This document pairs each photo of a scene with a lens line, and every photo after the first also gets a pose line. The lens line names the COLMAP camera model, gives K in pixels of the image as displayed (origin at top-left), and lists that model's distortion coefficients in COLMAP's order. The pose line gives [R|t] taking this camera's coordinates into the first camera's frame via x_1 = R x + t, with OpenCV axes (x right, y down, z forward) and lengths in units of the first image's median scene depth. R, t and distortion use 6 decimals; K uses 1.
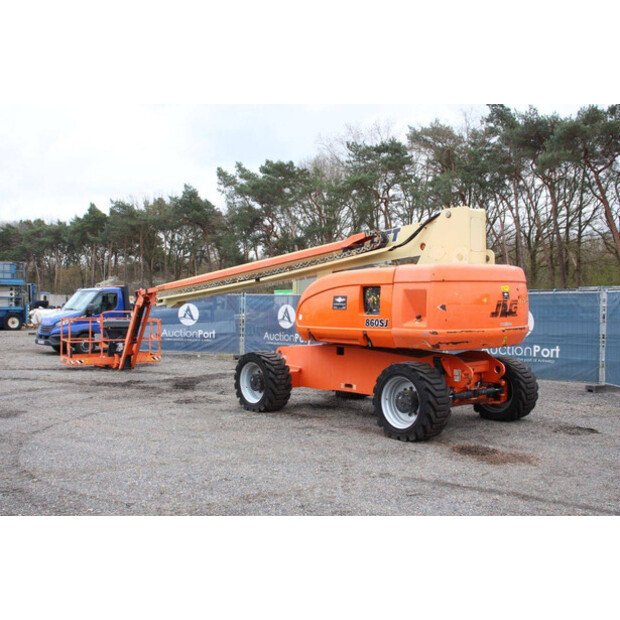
lens RADIAL K [[668.4, 0, 310.0], [0, 668.4, 310.0], [0, 0, 1]] dist [-0.096945, 0.247528]
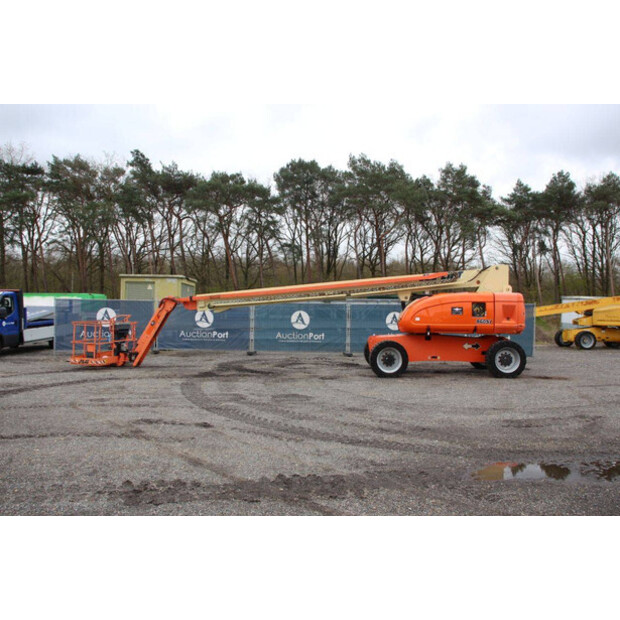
lens RADIAL K [[532.7, 0, 310.0], [0, 532.7, 310.0], [0, 0, 1]] dist [-0.173015, 0.186069]
pose [[0.695627, 0.001851, 0.718401, -1.133640], [-0.000644, 0.999998, -0.001953, -0.008913], [-0.718403, 0.000896, 0.695627, 0.253675]]
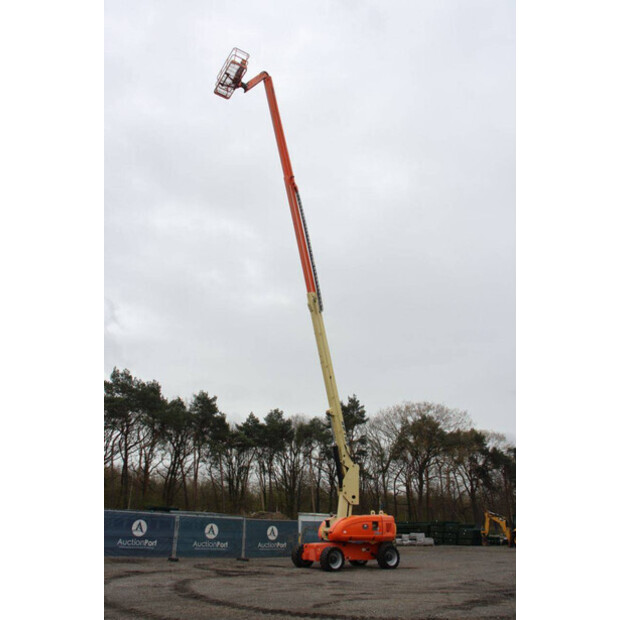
lens RADIAL K [[512.2, 0, 310.0], [0, 512.2, 310.0], [0, 0, 1]] dist [-0.174362, 0.168207]
pose [[0.120871, 0.392707, 0.911686, -2.164496], [-0.015375, 0.919050, -0.393841, -0.019622], [-0.992549, 0.033587, 0.117124, 0.846810]]
